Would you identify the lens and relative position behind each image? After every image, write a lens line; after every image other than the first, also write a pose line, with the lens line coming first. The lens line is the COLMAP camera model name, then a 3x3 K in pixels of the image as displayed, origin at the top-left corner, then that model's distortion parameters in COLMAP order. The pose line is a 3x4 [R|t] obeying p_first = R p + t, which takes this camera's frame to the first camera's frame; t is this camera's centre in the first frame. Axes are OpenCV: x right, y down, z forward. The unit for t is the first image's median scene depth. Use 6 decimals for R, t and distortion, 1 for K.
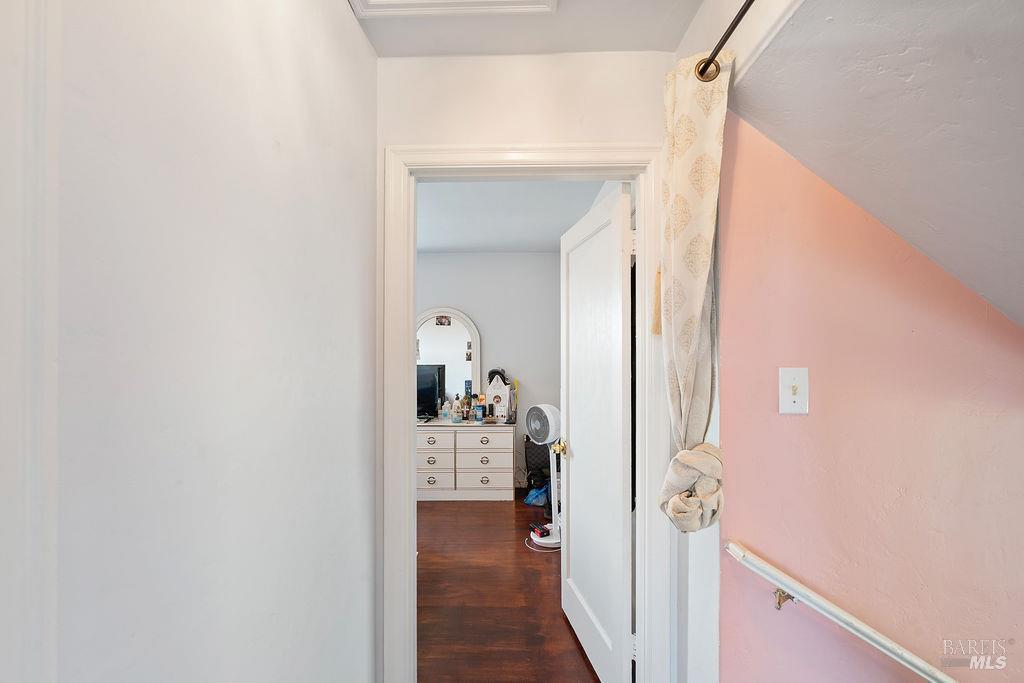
lens RADIAL K [[472.5, 0, 510.3], [0, 472.5, 339.7], [0, 0, 1]] dist [-0.000535, 0.000350]
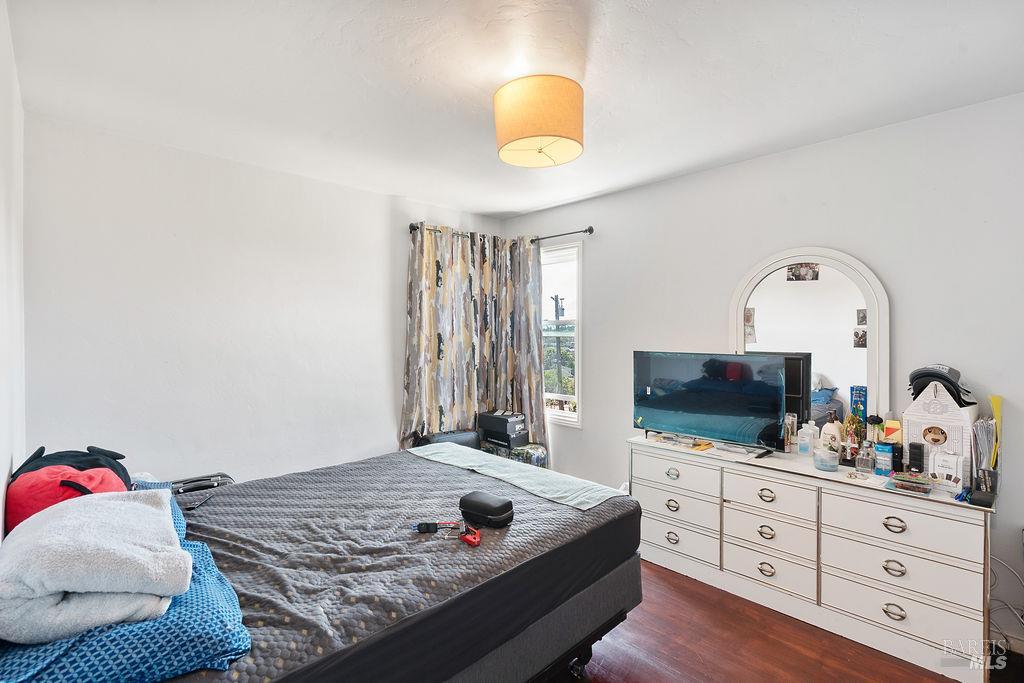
lens RADIAL K [[472.5, 0, 510.3], [0, 472.5, 339.7], [0, 0, 1]] dist [-0.000535, 0.000350]
pose [[0.713064, 0.012687, -0.700984, -0.002154], [0.007090, 0.999655, 0.025305, 0.021943], [0.701063, -0.023014, 0.712728, 0.405018]]
